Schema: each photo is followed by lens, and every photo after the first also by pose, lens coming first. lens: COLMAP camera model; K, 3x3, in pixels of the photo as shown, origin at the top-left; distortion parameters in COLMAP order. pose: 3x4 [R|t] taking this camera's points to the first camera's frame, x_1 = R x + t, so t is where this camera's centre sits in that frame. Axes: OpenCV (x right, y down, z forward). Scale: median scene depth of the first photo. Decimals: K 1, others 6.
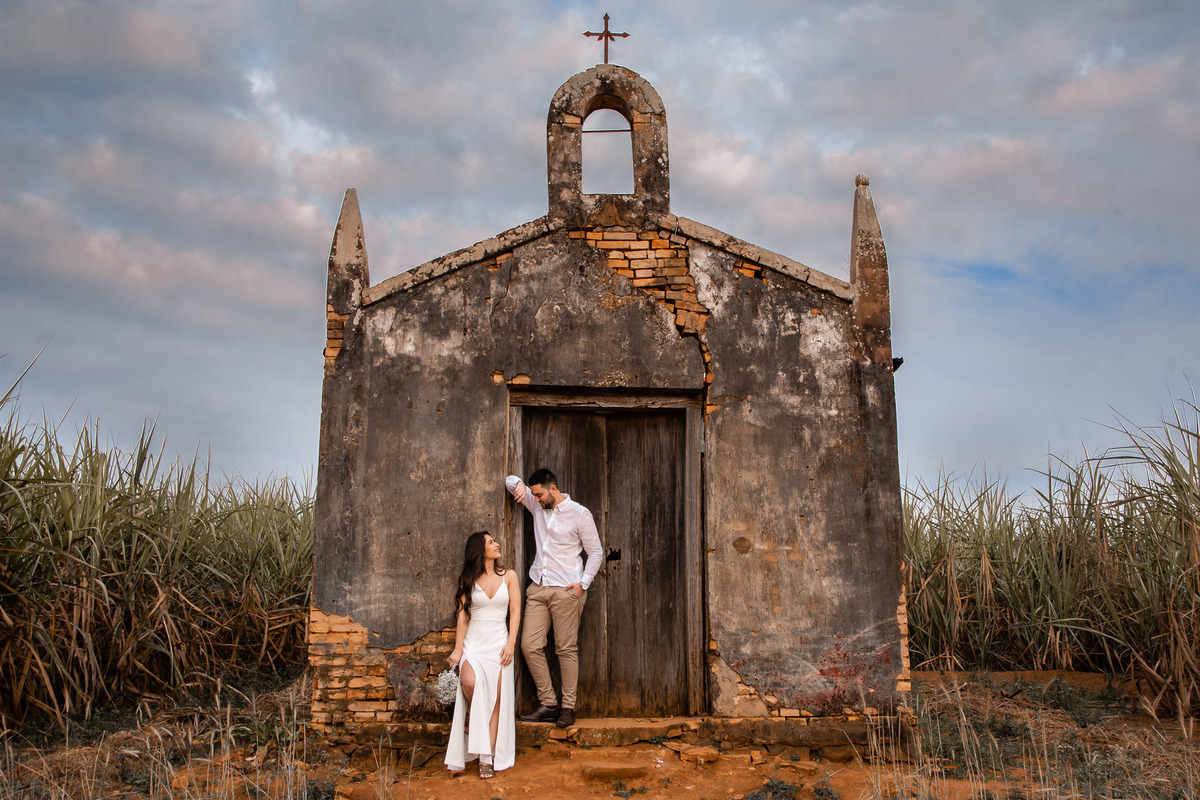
lens RADIAL K [[1115.3, 0, 635.1], [0, 1115.3, 399.0], [0, 0, 1]] dist [-0.074335, 0.000000]
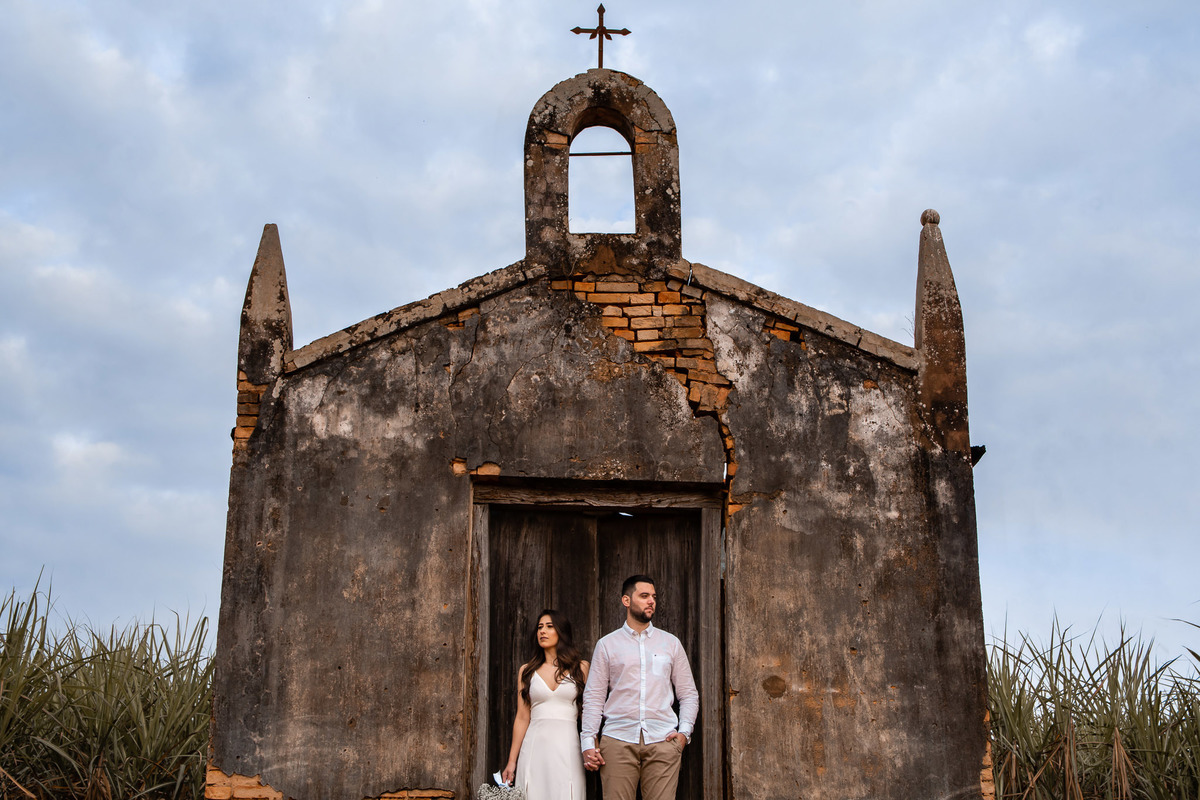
lens RADIAL K [[1563.4, 0, 615.1], [0, 1563.4, 407.0], [0, 0, 1]] dist [0.018016, 0.000000]
pose [[0.999936, 0.006117, -0.009469, -0.004357], [-0.006878, 0.996566, -0.082517, 0.028230], [0.008932, 0.082577, 0.996545, -0.085785]]
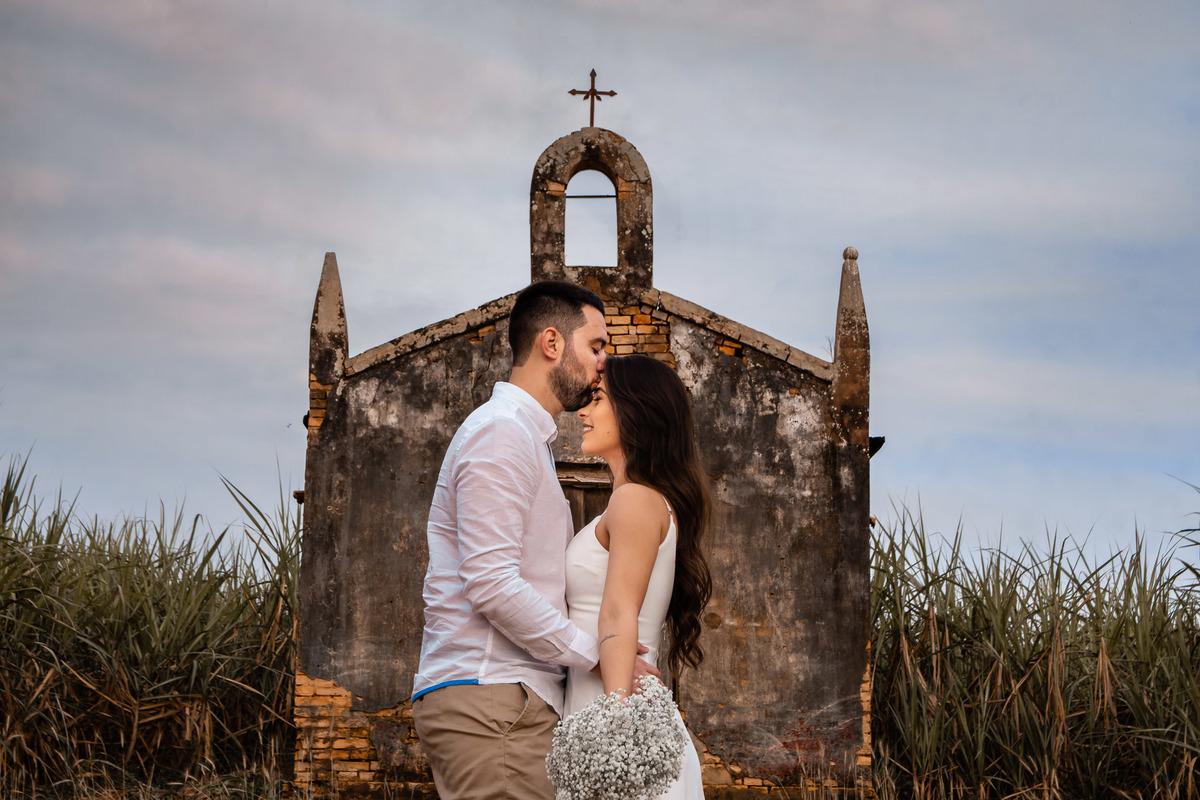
lens RADIAL K [[2063.8, 0, 601.0], [0, 2063.8, 399.3], [0, 0, 1]] dist [0.043087, 0.000000]
pose [[0.999588, 0.022259, -0.018108, 0.021671], [-0.021899, 0.999563, 0.019834, -0.106336], [0.018541, -0.019429, 0.999639, -0.884351]]
